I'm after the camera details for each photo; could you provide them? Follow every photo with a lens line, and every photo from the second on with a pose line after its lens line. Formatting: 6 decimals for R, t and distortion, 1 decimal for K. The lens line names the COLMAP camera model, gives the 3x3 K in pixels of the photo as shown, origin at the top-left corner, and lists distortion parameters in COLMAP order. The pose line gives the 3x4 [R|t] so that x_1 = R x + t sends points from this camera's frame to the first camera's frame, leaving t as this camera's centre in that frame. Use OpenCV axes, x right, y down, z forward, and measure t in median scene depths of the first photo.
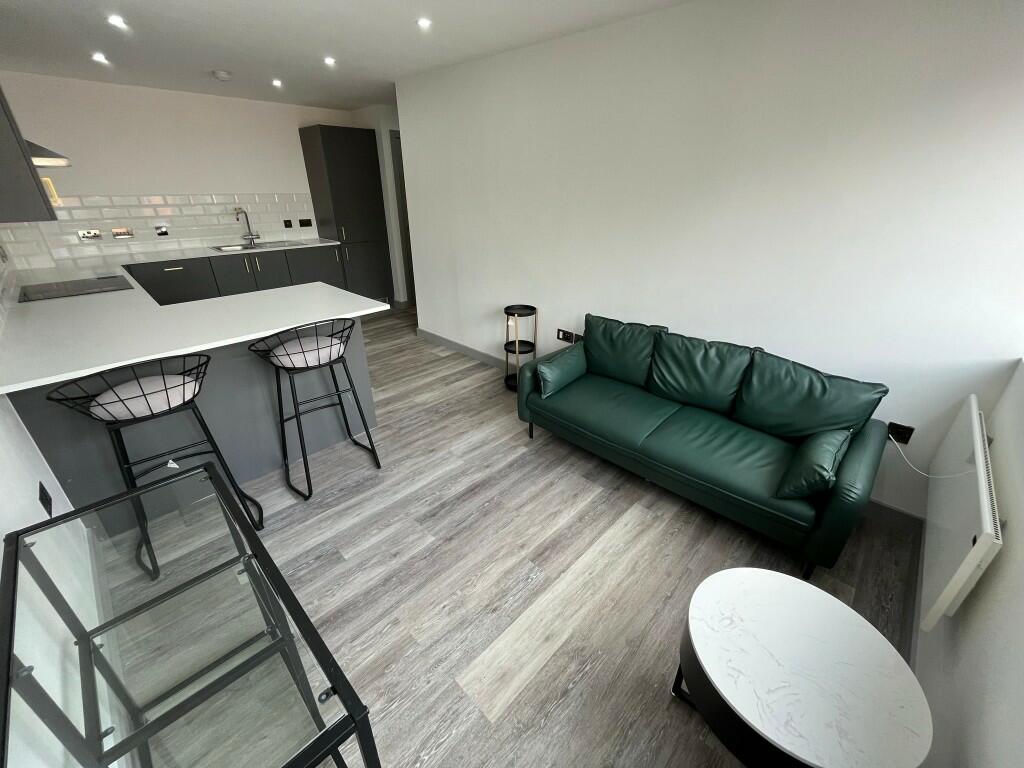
lens RADIAL K [[413.3, 0, 512.4], [0, 413.3, 382.3], [0, 0, 1]] dist [-0.001720, -0.000713]
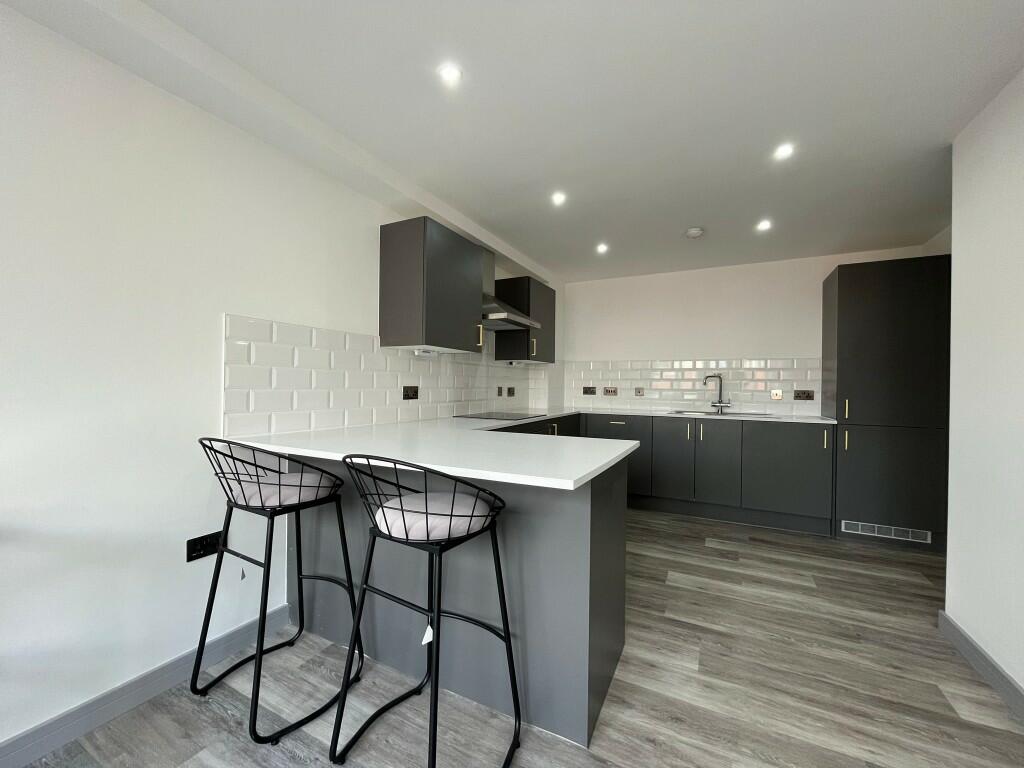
lens RADIAL K [[413.3, 0, 510.8], [0, 413.3, 381.3], [0, 0, 1]] dist [-0.001720, -0.000713]
pose [[0.290210, -0.010910, -0.956901, 0.059445], [-0.423844, 0.895045, -0.138748, -0.106395], [0.857983, 0.445843, 0.255127, 0.438974]]
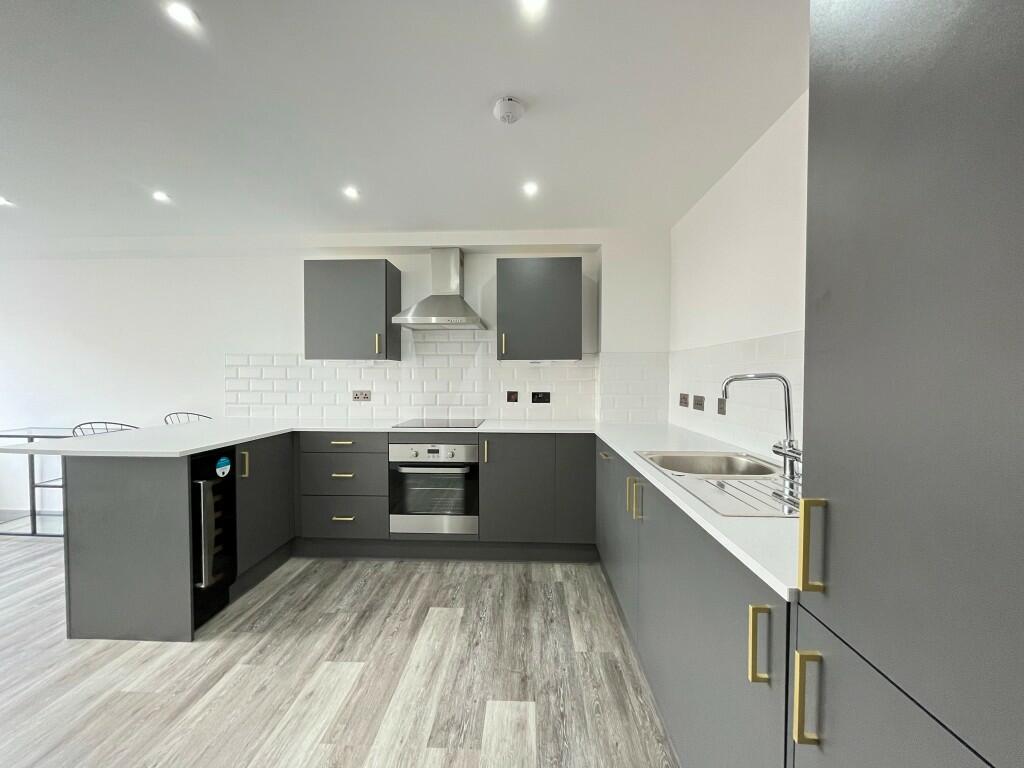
lens RADIAL K [[413.3, 0, 511.1], [0, 413.3, 387.0], [0, 0, 1]] dist [-0.001720, -0.000713]
pose [[-0.748291, -0.001400, -0.663369, -0.299209], [-0.300558, 0.892185, 0.337152, -0.486841], [0.591376, 0.451669, -0.668035, 1.180172]]
